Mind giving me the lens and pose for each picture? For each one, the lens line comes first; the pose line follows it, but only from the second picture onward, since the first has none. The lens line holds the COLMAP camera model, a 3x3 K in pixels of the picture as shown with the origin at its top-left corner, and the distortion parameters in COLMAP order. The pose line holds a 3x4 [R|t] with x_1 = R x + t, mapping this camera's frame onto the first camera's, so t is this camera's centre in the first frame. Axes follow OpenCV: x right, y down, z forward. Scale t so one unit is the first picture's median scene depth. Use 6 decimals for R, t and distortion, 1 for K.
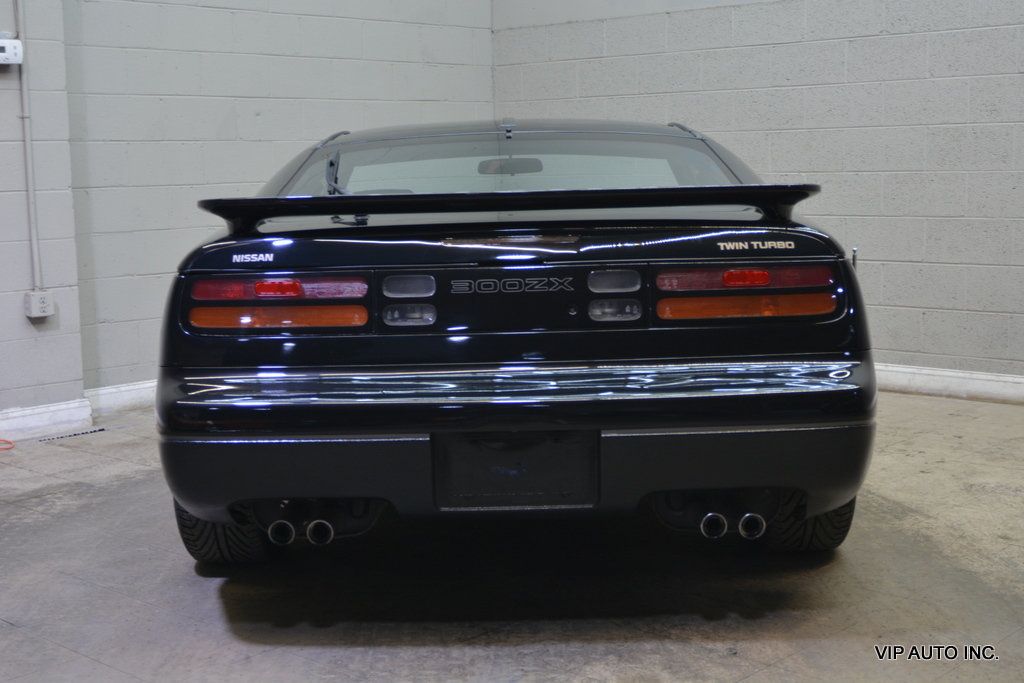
lens RADIAL K [[1440.9, 0, 512.0], [0, 1440.9, 341.5], [0, 0, 1]] dist [-0.002502, -0.027331]
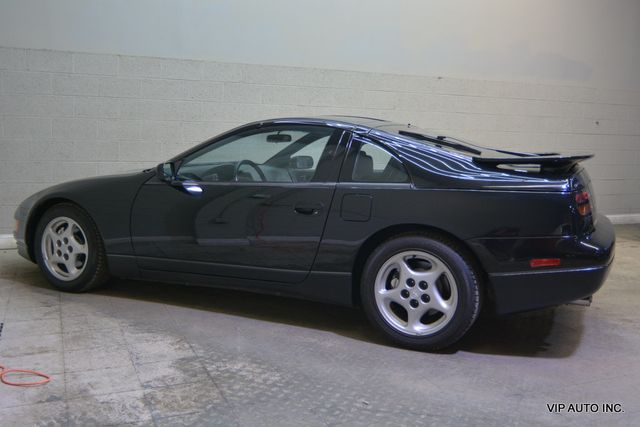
lens RADIAL K [[652.1, 0, 320.0], [0, 652.1, 213.5], [0, 0, 1]] dist [-0.006344, 0.006730]
pose [[0.398164, -0.077161, 0.914063, -0.689386], [0.085997, 0.995207, 0.046551, -0.048029], [-0.913274, 0.060072, 0.402891, 0.514564]]
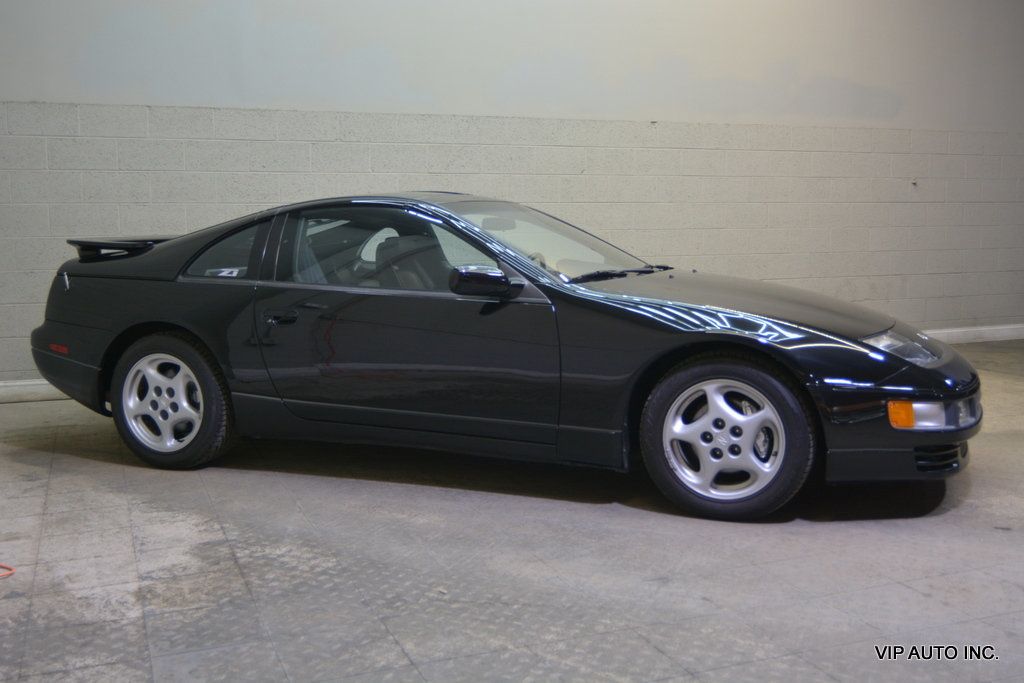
lens RADIAL K [[1079.3, 0, 512.0], [0, 1079.3, 341.5], [0, 0, 1]] dist [0.002290, 0.016575]
pose [[0.417508, -0.087397, 0.904460, -0.736989], [0.114151, 0.992523, 0.043213, -0.038082], [-0.901474, 0.085204, 0.424363, 0.406950]]
